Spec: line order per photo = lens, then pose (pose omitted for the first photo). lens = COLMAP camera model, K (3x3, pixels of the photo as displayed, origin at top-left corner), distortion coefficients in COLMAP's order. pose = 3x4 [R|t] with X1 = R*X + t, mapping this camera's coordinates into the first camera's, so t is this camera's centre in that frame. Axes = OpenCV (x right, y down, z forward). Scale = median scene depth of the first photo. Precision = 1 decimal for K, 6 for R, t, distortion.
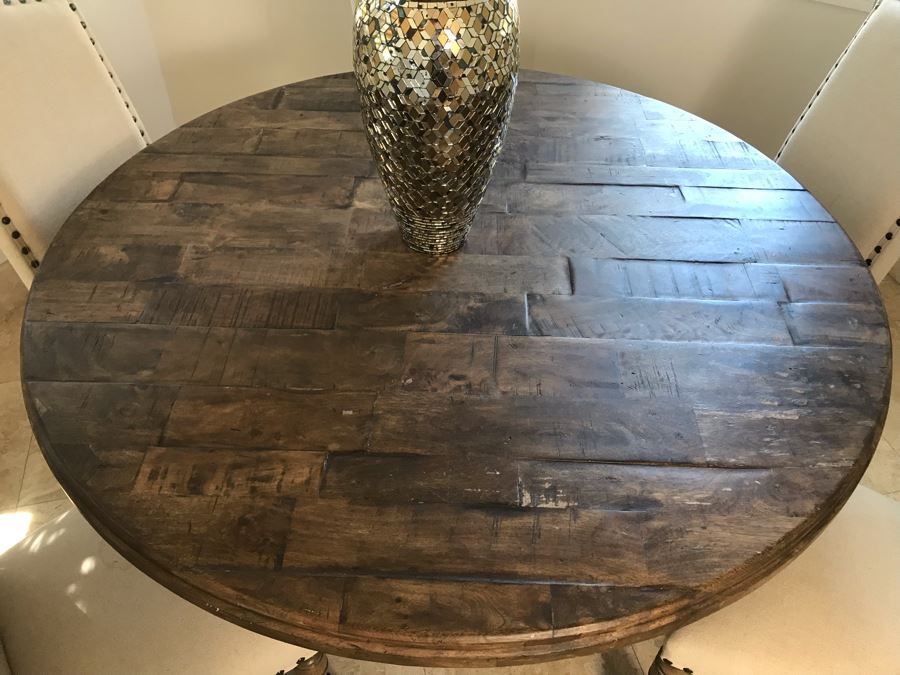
lens RADIAL K [[738.9, 0, 439.0], [0, 738.9, 347.8], [0, 0, 1]] dist [0.029874, -0.026927]
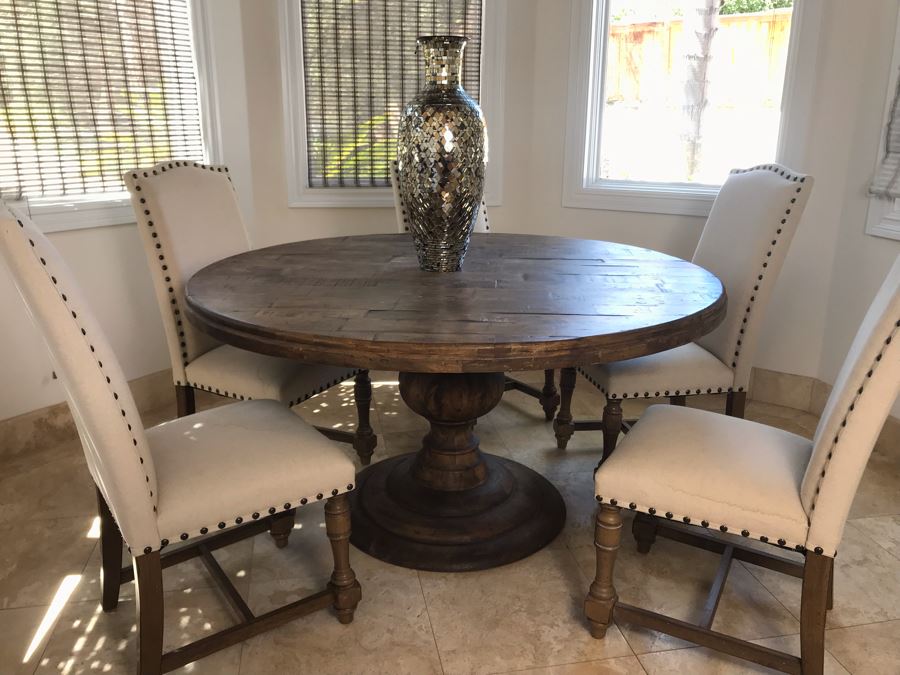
lens RADIAL K [[738.9, 0, 444.6], [0, 738.9, 336.5], [0, 0, 1]] dist [0.029874, -0.026927]
pose [[0.999280, 0.010199, -0.036554, 0.066535], [-0.026398, 0.878795, -0.476469, 0.799430], [0.027264, 0.477091, 0.878431, -0.350815]]
